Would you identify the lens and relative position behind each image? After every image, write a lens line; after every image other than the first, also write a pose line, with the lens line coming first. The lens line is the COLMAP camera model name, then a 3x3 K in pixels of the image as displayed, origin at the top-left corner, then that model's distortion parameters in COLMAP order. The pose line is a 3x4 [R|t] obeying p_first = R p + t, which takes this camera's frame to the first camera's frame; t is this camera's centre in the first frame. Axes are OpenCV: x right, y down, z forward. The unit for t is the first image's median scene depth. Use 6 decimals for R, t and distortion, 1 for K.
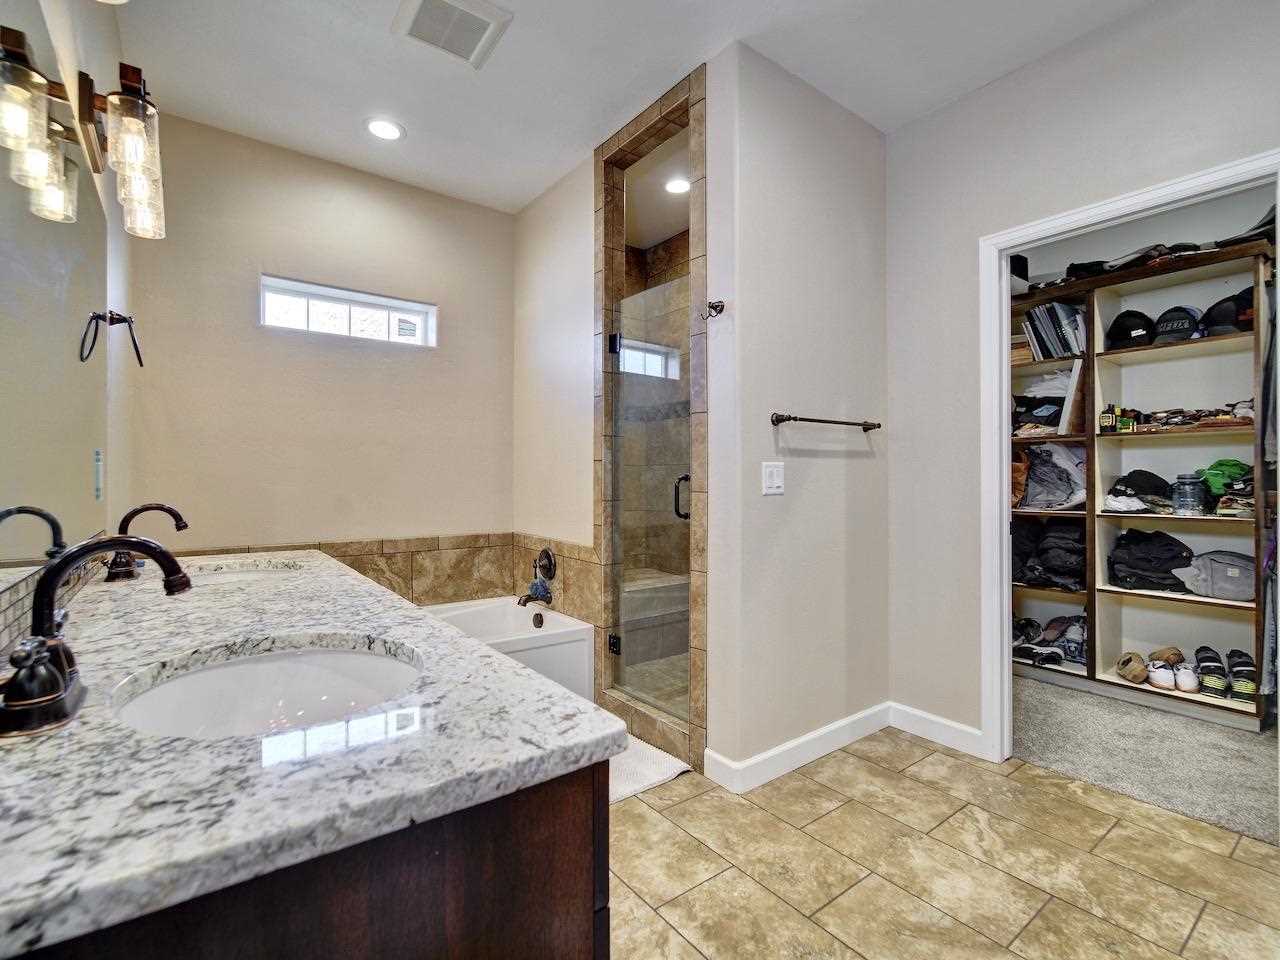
lens RADIAL K [[581.2, 0, 639.1], [0, 581.2, 479.9], [0, 0, 1]] dist [0.001581, -0.000739]
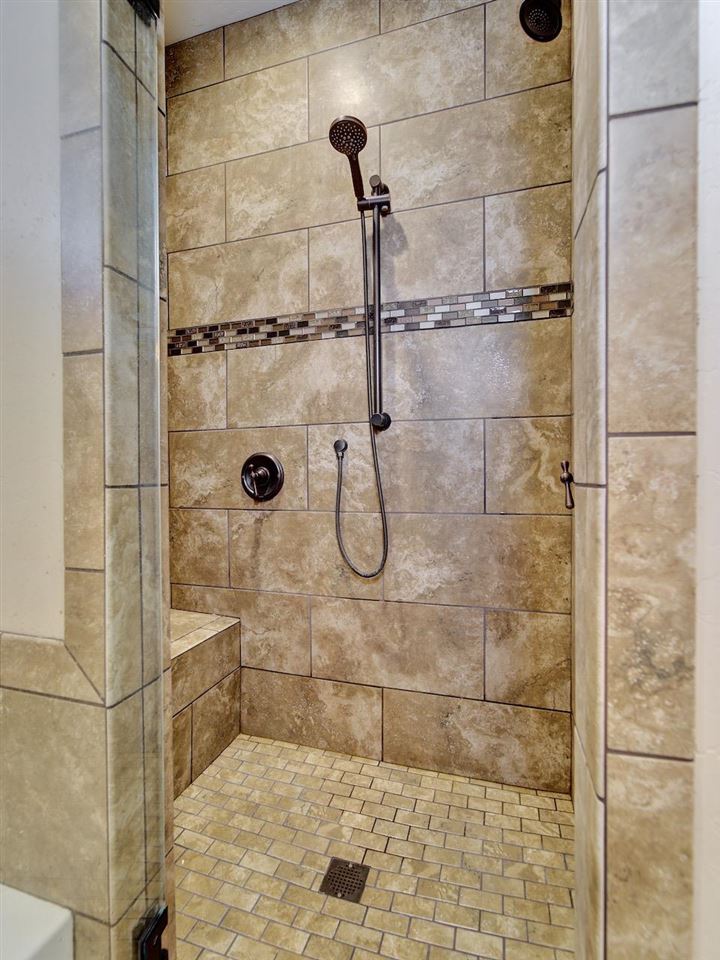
lens RADIAL K [[435.9, 0, 355.6], [0, 435.9, 482.9], [0, 0, 1]] dist [0.001581, -0.000739]
pose [[0.810737, -0.010916, 0.585308, -0.088100], [0.002567, 0.999883, 0.015092, 0.029176], [-0.585405, -0.010733, 0.810670, 0.732052]]
